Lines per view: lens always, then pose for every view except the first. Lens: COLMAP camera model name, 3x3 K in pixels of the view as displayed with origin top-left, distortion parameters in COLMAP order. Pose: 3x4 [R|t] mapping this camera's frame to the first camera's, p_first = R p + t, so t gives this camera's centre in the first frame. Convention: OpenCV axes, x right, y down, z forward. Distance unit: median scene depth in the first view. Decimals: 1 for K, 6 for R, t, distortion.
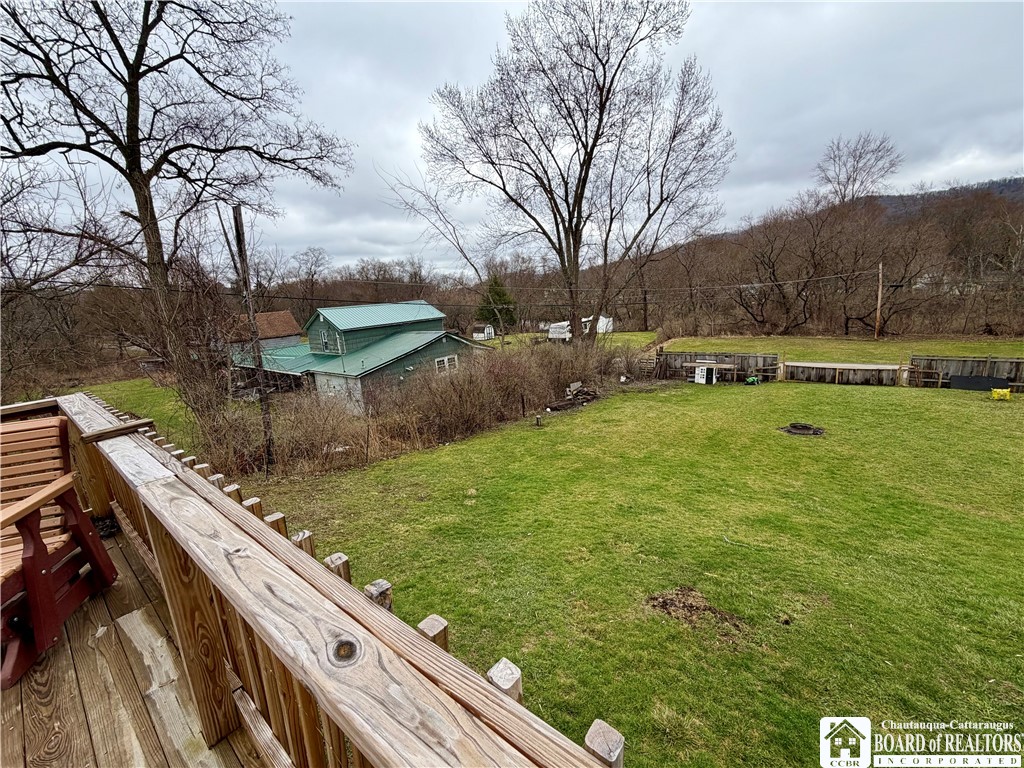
lens RADIAL K [[412.6, 0, 509.7], [0, 412.6, 380.9], [0, 0, 1]] dist [0.002831, -0.000547]
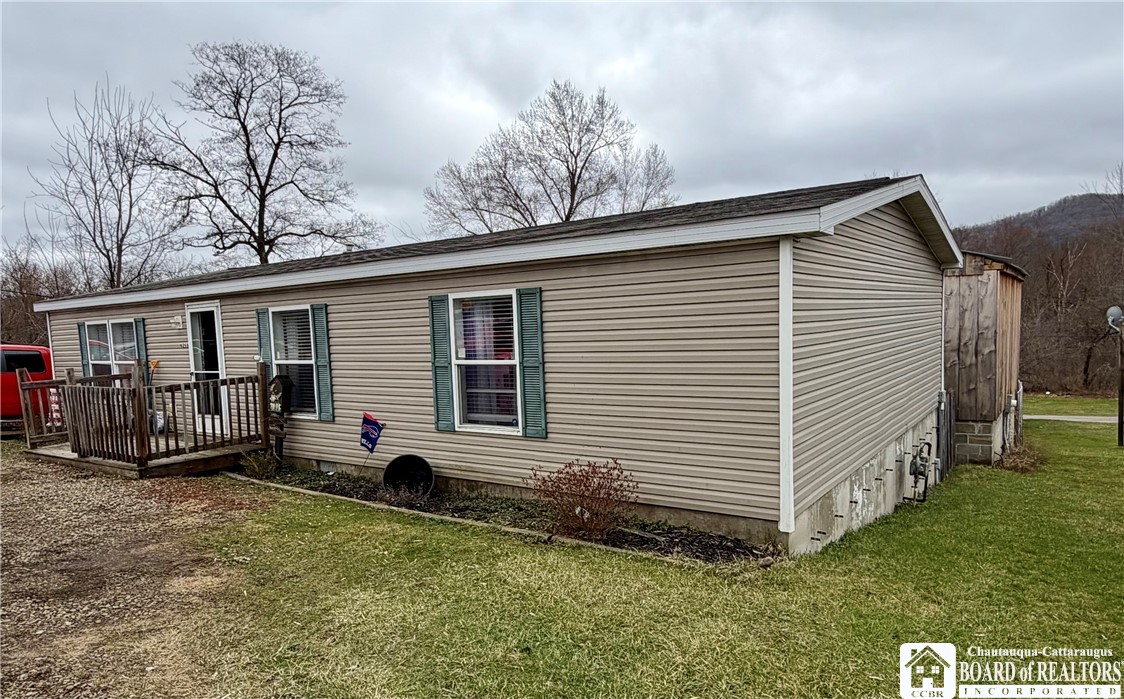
lens RADIAL K [[747.1, 0, 562.0], [0, 747.1, 349.5], [0, 0, 1]] dist [-0.001630, -0.000450]
pose [[0.997396, 0.031816, 0.064720, 0.057060], [-0.019583, 0.983188, -0.181543, 0.230480], [-0.069408, 0.179803, 0.981251, -1.134710]]
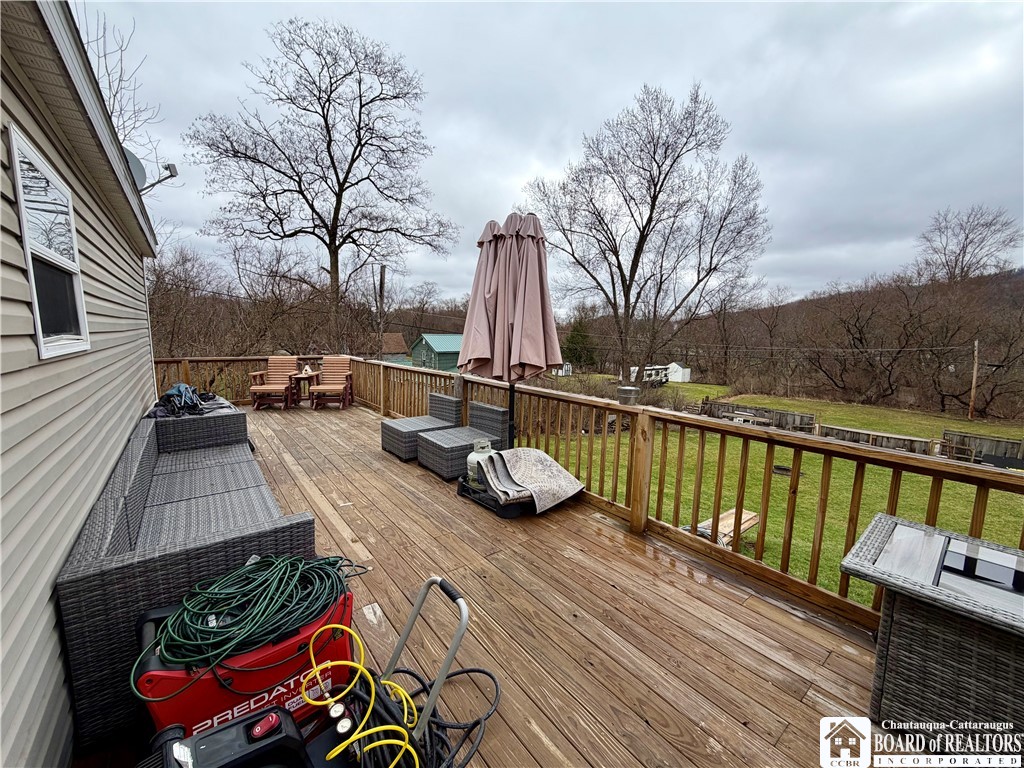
lens RADIAL K [[412.6, 0, 509.7], [0, 412.6, 380.9], [0, 0, 1]] dist [0.002831, -0.000547]
pose [[0.970127, 0.114629, -0.213807, 0.128076], [-0.133375, 0.988196, -0.075370, 0.042844], [0.202643, 0.101635, 0.973964, -0.258881]]
